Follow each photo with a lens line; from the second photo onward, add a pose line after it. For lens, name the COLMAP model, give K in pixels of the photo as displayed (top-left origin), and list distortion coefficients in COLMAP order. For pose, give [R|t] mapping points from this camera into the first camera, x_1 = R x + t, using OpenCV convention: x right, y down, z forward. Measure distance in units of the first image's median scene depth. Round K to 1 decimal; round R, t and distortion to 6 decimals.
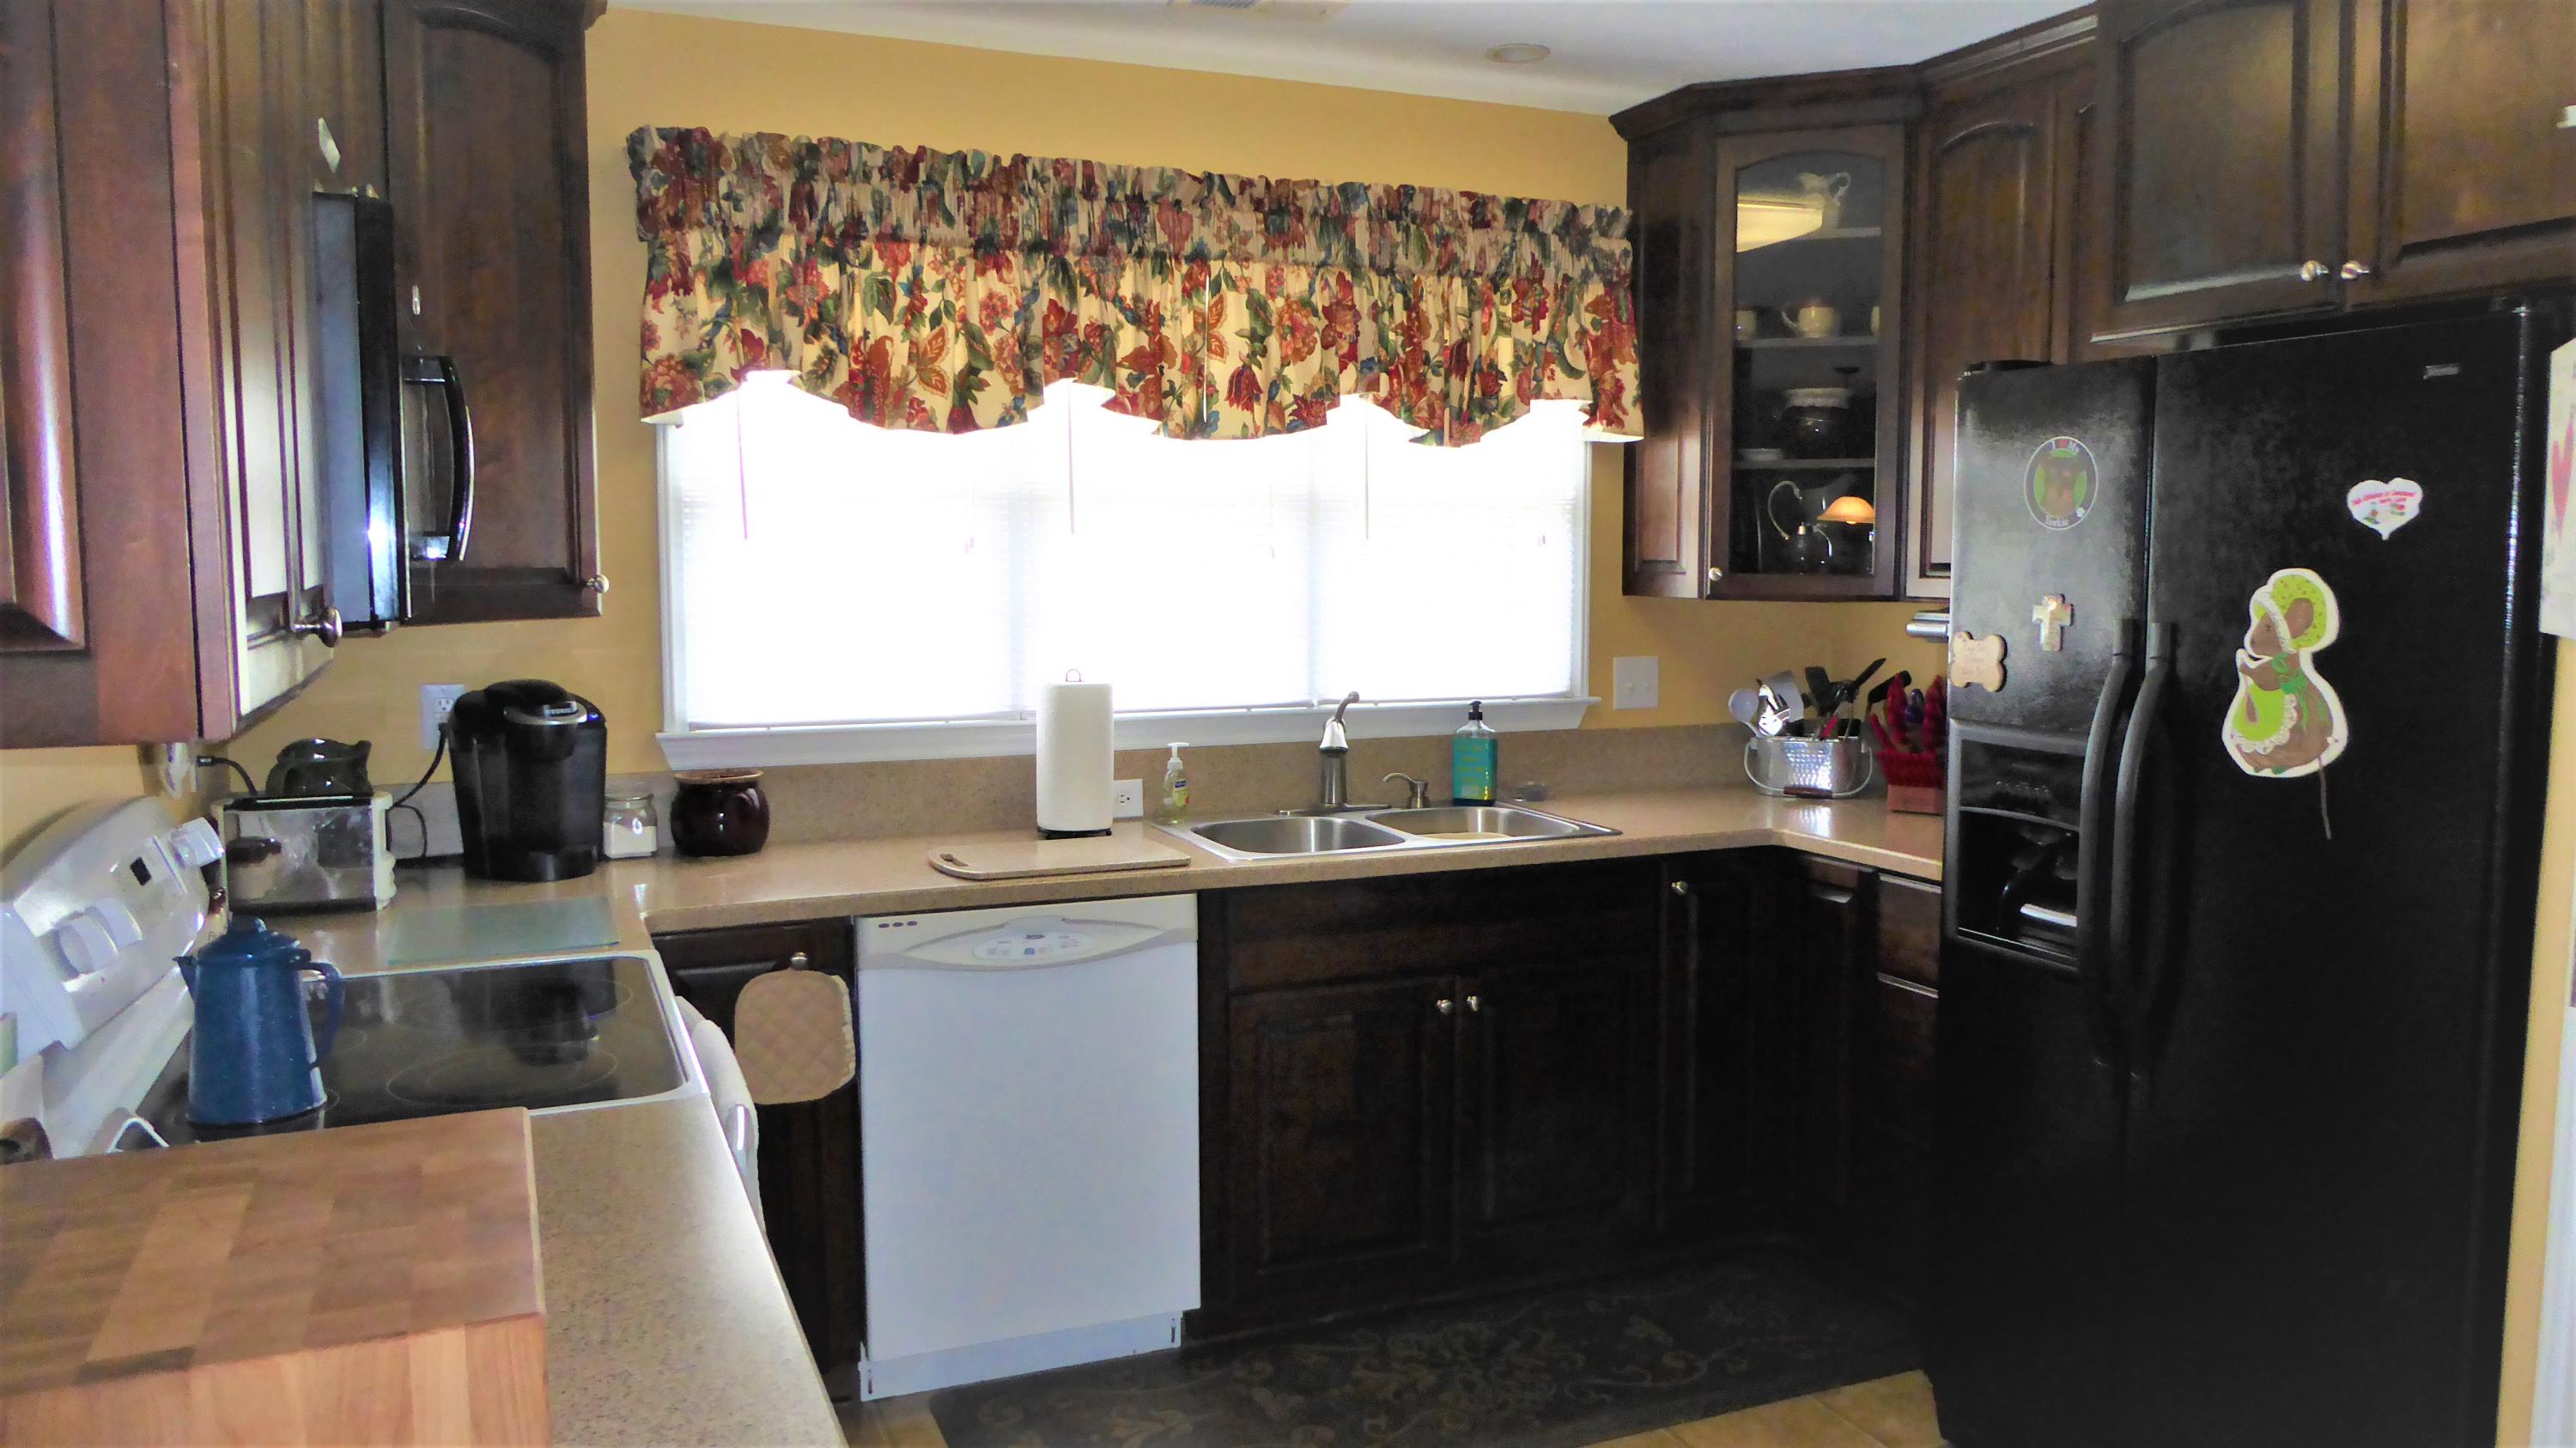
lens RADIAL K [[1838.9, 0, 1308.8], [0, 1838.9, 712.3], [0, 0, 1]] dist [-0.038066, 0.017665]
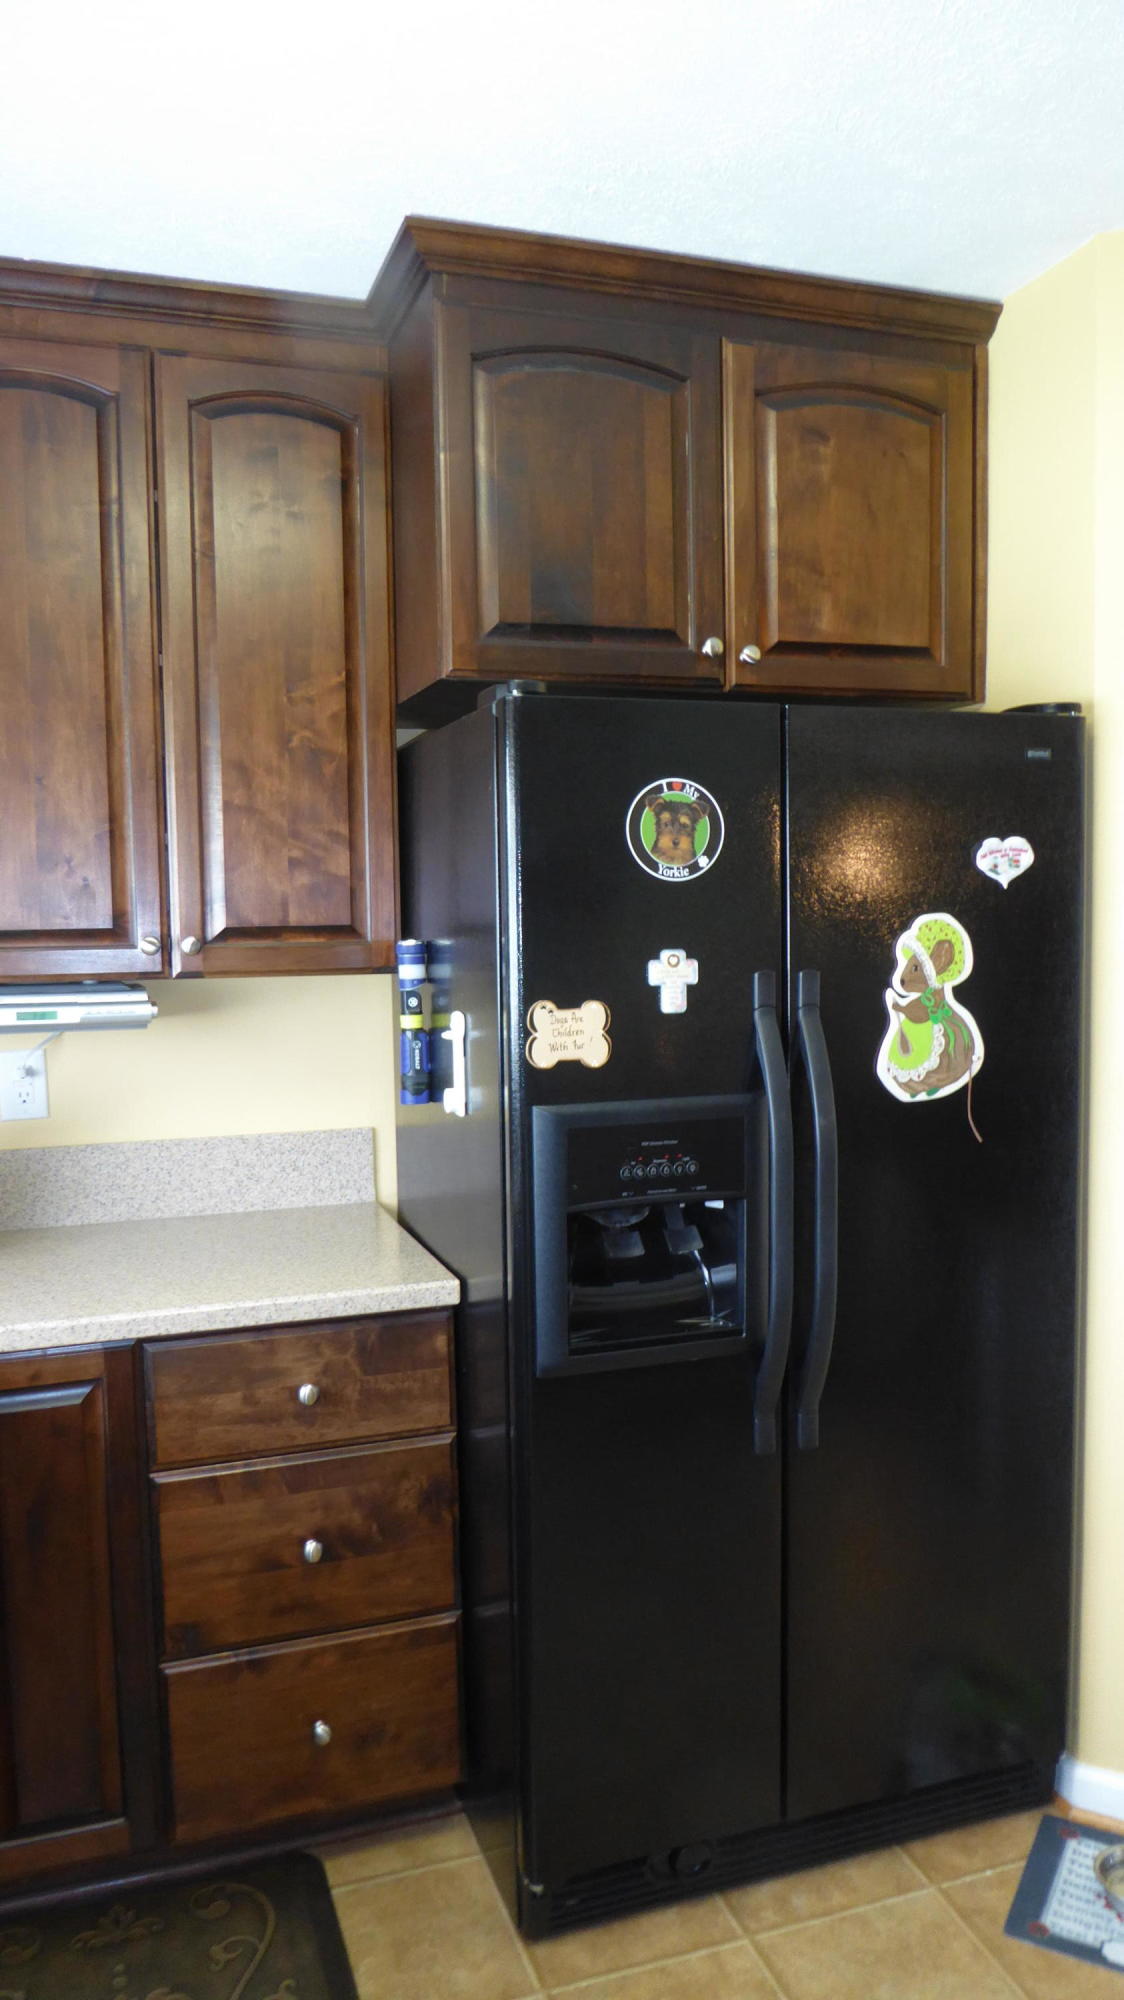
lens RADIAL K [[1422.8, 0, 562.0], [0, 1422.8, 1000.0], [0, 0, 1]] dist [-0.038849, 0.013947]
pose [[0.074448, -0.071683, 0.994645, -0.304385], [0.102560, 0.992675, 0.063864, -0.089642], [-0.991937, 0.097257, 0.081254, 0.985809]]
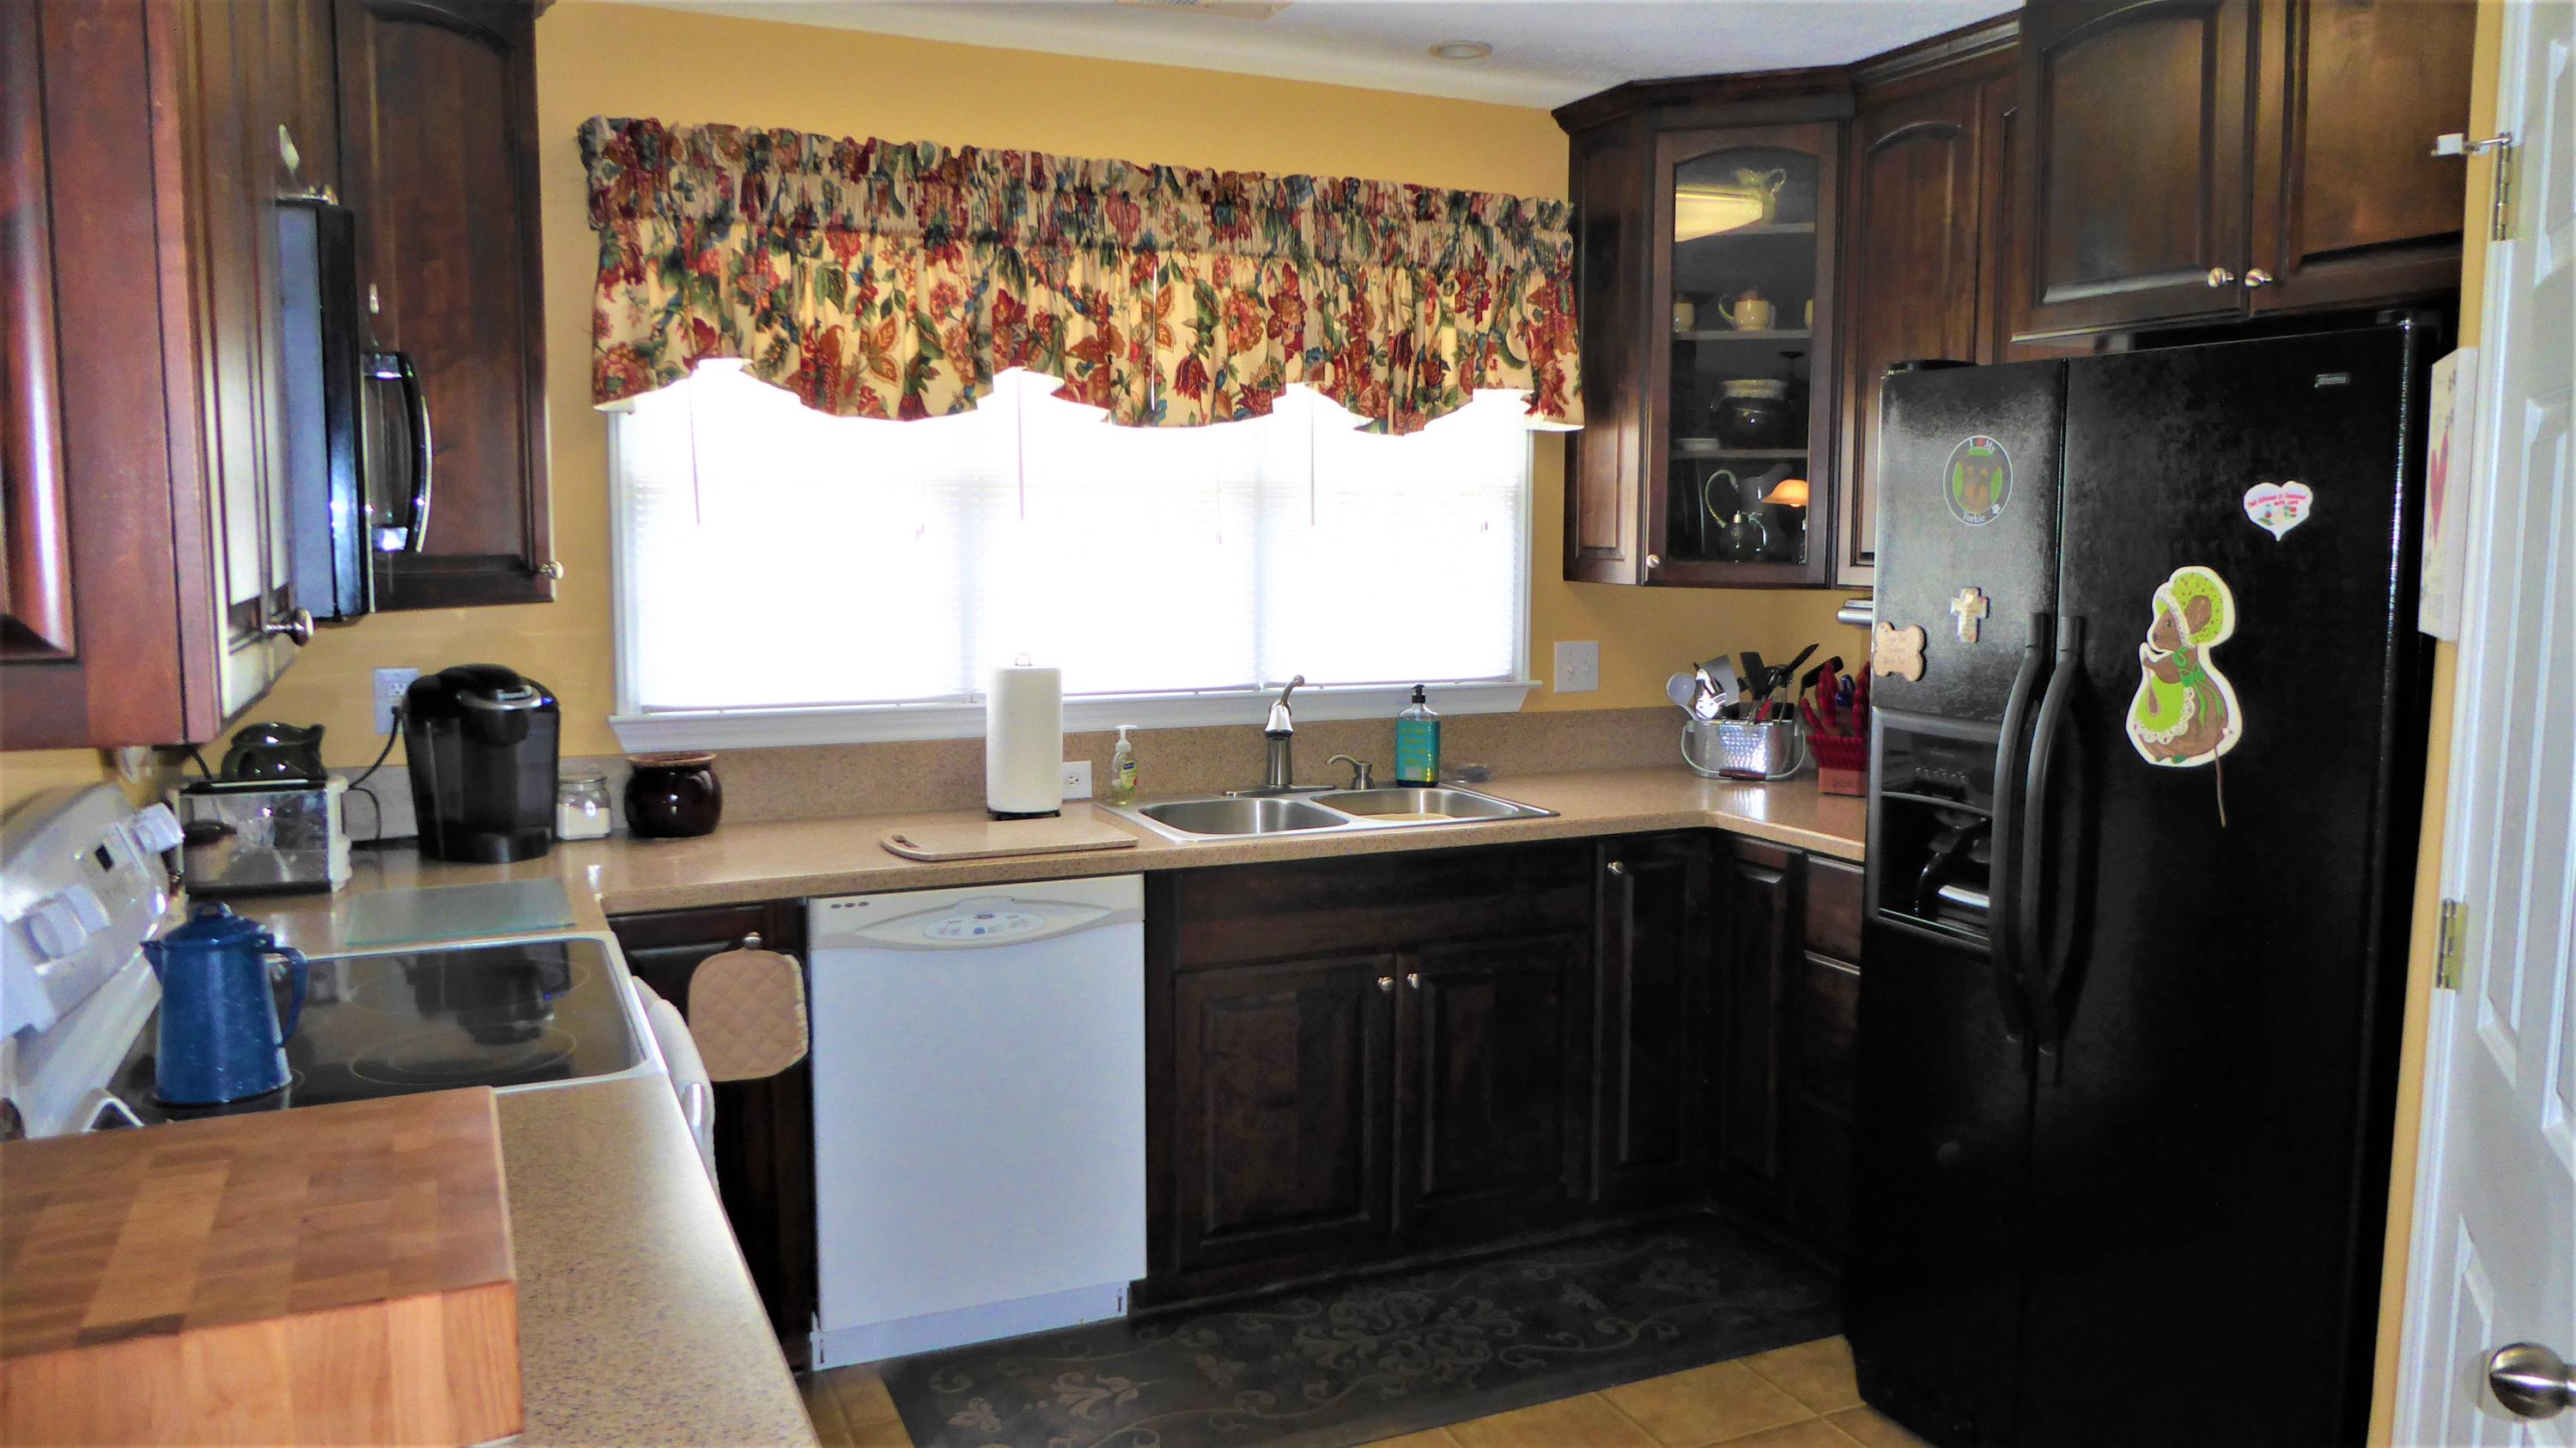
lens RADIAL K [[1855.2, 0, 1307.8], [0, 1855.2, 710.8], [0, 0, 1]] dist [-0.018343, 0.004815]
pose [[0.999746, 0.001821, 0.022456, 0.008661], [-0.002146, 0.999893, 0.014475, -0.009019], [-0.022427, -0.014520, 0.999643, -0.040245]]
